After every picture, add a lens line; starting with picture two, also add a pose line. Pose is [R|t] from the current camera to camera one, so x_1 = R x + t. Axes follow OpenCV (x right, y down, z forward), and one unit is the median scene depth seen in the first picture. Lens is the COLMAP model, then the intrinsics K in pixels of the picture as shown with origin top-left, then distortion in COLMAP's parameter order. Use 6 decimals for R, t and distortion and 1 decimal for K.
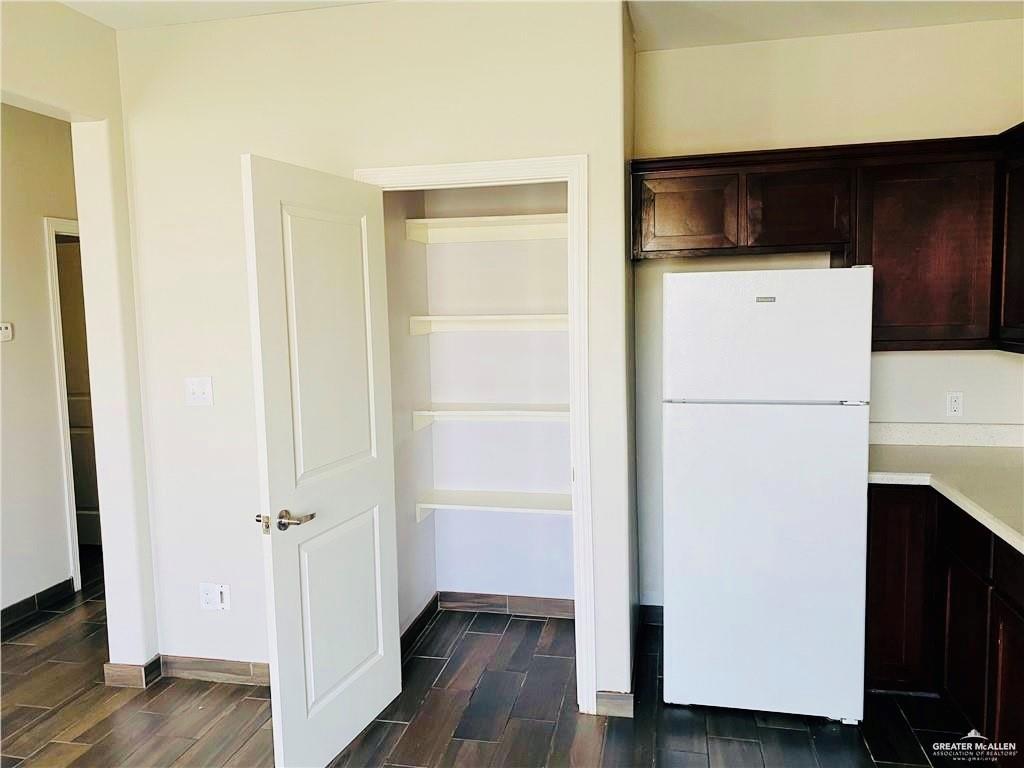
lens RADIAL K [[804.9, 0, 483.1], [0, 804.9, 380.2], [0, 0, 1]] dist [0.001950, 0.005056]
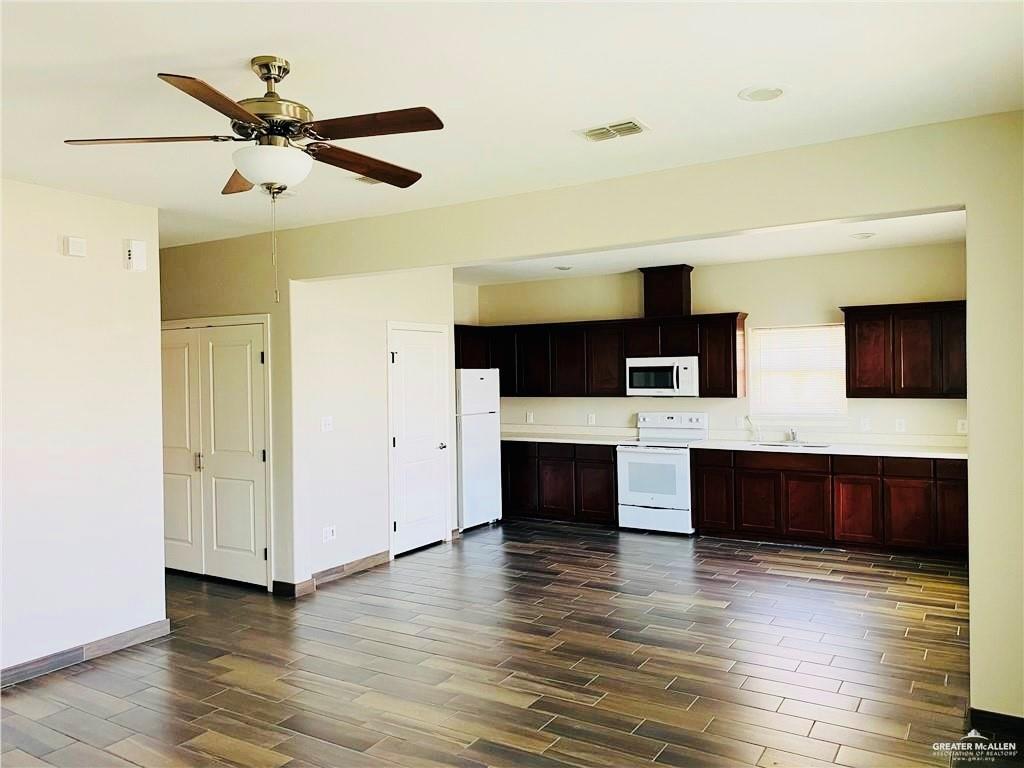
lens RADIAL K [[761.8, 0, 510.3], [0, 761.8, 379.7], [0, 0, 1]] dist [-0.001984, -0.008538]
pose [[0.326931, 0.012323, 0.944968, -1.858651], [0.103372, 0.993449, -0.048719, 0.042216], [-0.939377, 0.113612, 0.323516, -0.011856]]
